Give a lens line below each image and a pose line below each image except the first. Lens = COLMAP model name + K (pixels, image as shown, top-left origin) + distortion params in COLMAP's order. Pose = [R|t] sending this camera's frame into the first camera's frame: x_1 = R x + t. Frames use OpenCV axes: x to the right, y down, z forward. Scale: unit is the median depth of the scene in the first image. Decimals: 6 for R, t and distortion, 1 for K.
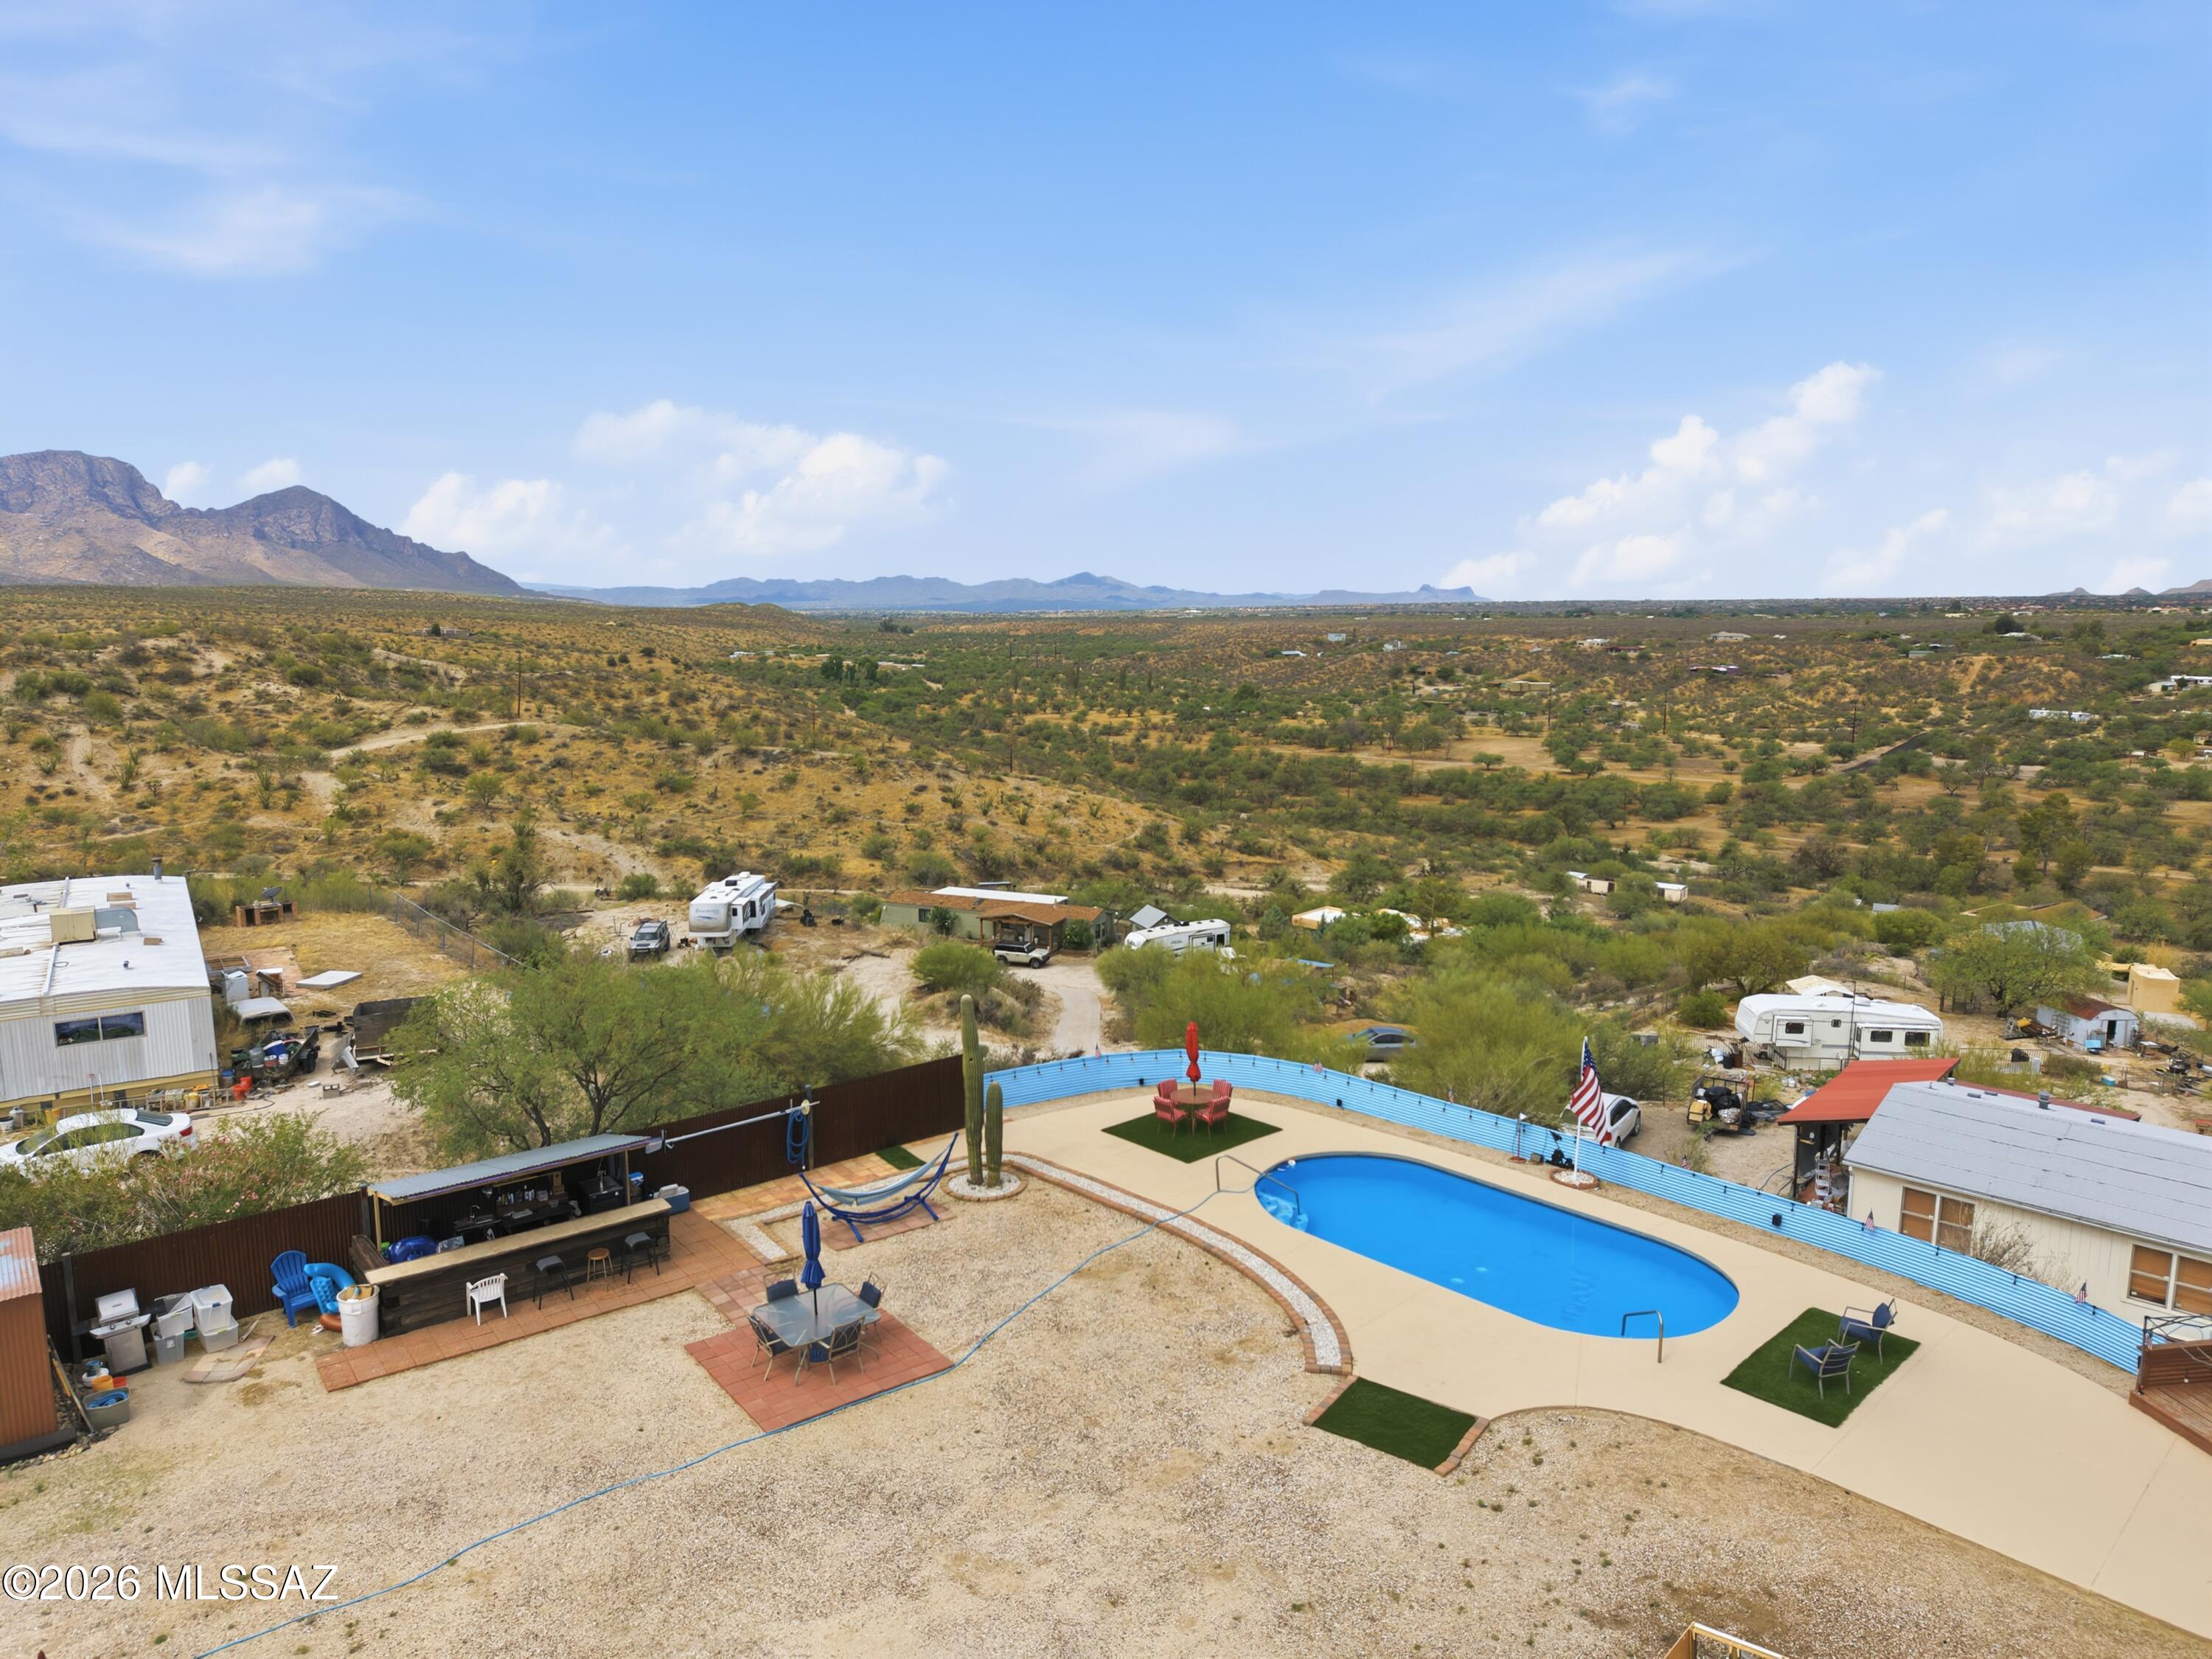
lens RADIAL K [[1472.3, 0, 1098.5], [0, 1472.3, 834.6], [0, 0, 1]] dist [0.020874, -0.025498]
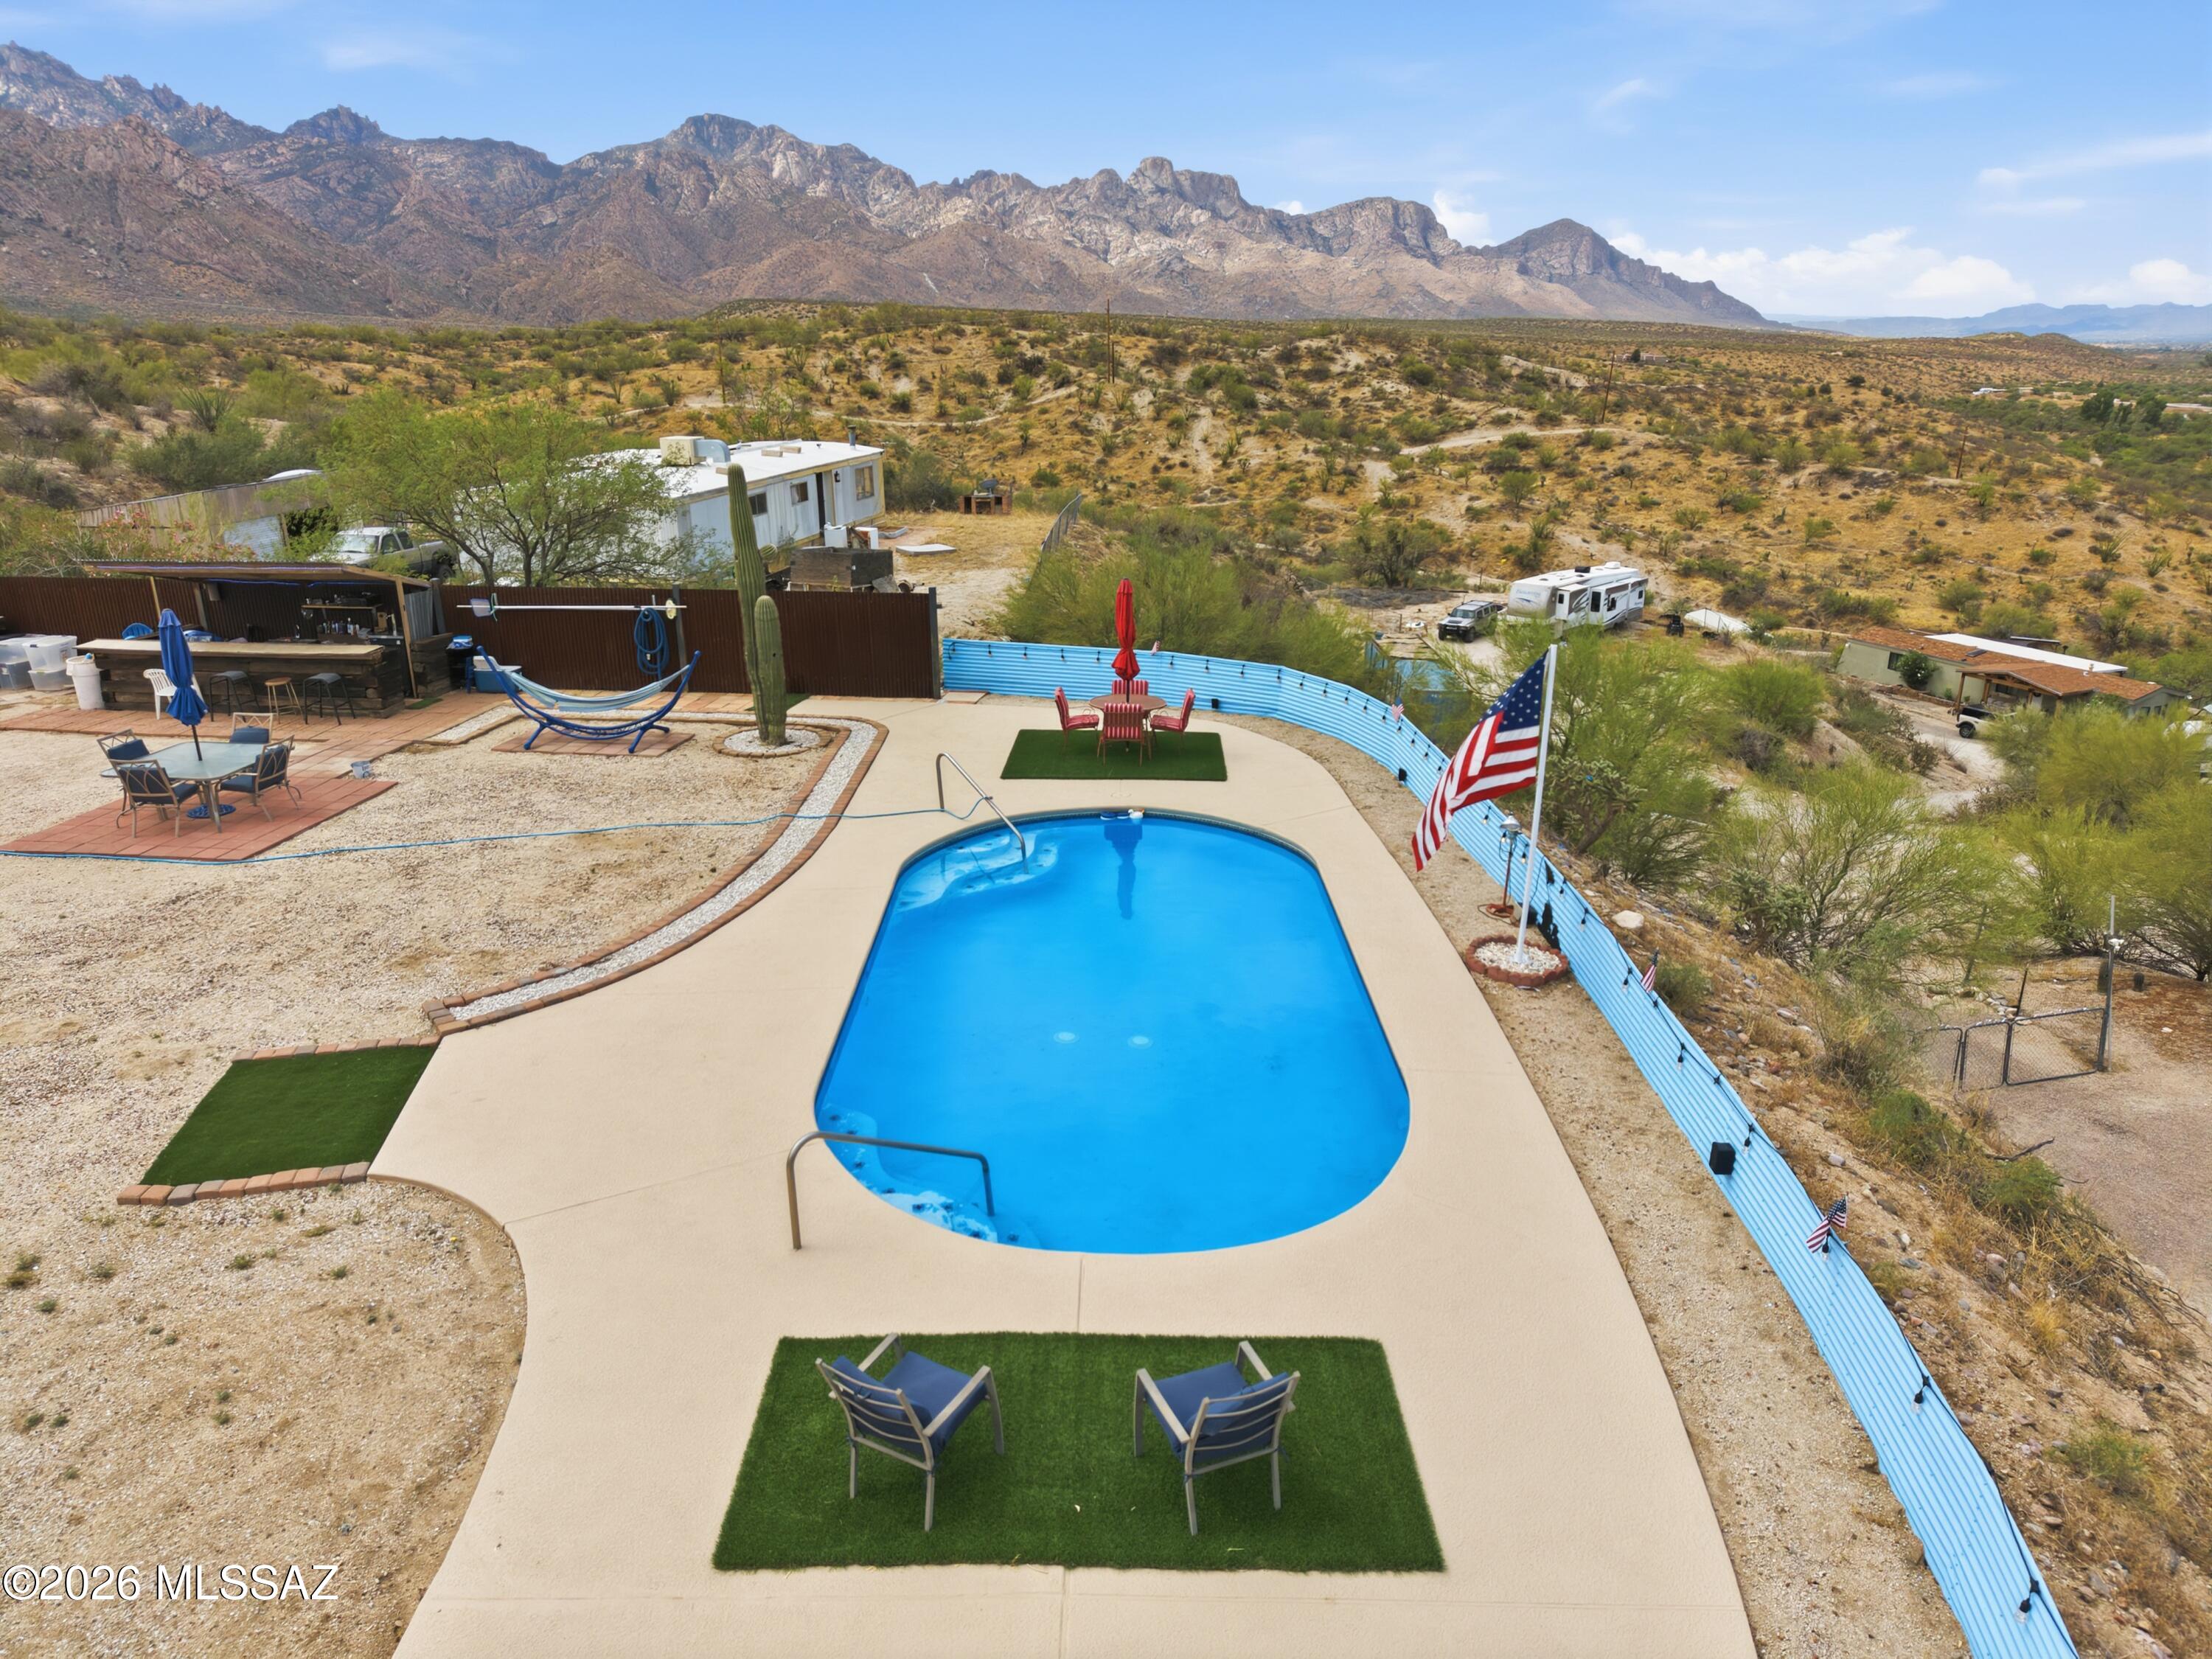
lens RADIAL K [[1490.0, 0, 1106.0], [0, 1490.0, 829.5], [0, 0, 1]] dist [-0.001702, 0.000714]
pose [[0.715792, 0.215869, -0.664110, 0.069087], [-0.106336, 0.973624, 0.201866, 0.015177], [0.690170, -0.073875, 0.719867, 0.077492]]
